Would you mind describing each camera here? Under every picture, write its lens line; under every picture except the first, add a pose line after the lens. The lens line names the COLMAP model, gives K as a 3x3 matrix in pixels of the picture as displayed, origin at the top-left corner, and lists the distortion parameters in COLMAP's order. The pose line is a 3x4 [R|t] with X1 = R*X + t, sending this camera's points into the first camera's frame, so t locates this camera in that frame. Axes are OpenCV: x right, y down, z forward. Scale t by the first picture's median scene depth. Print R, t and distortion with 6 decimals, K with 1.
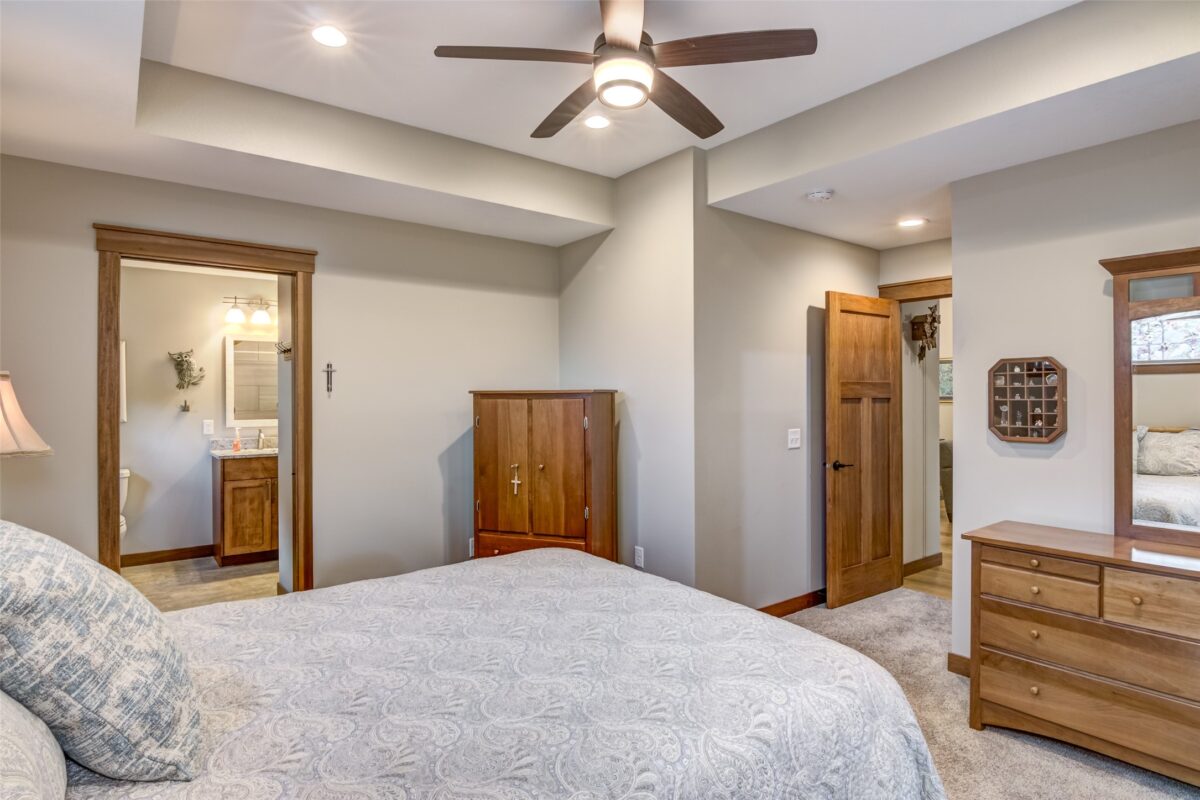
lens RADIAL K [[621.6, 0, 600.0], [0, 621.6, 400.0], [0, 0, 1]] dist [-0.014822, -0.000851]
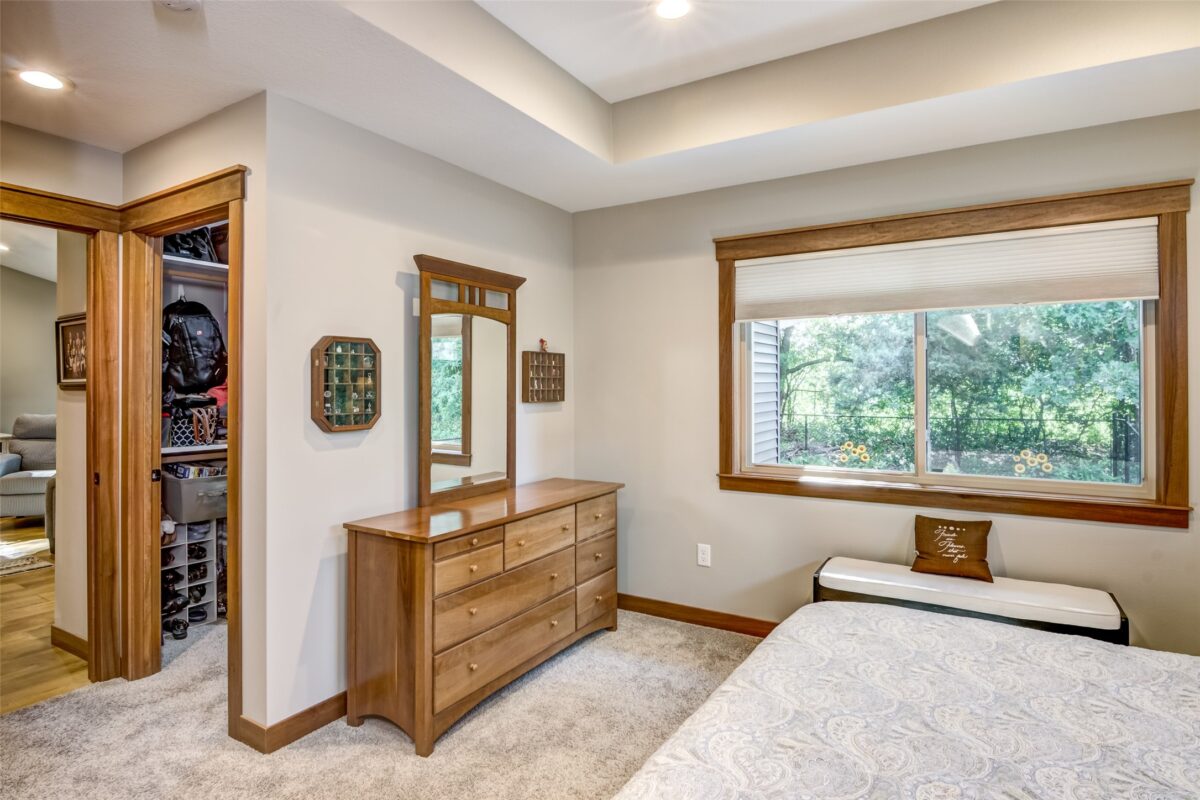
lens RADIAL K [[633.5, 0, 601.0], [0, 633.5, 377.6], [0, 0, 1]] dist [-0.013373, -0.000842]
pose [[-0.346273, 0.011963, 0.938058, -0.313784], [0.001385, 0.999924, -0.012241, 0.002315], [-0.938133, -0.002939, -0.346263, 1.012124]]
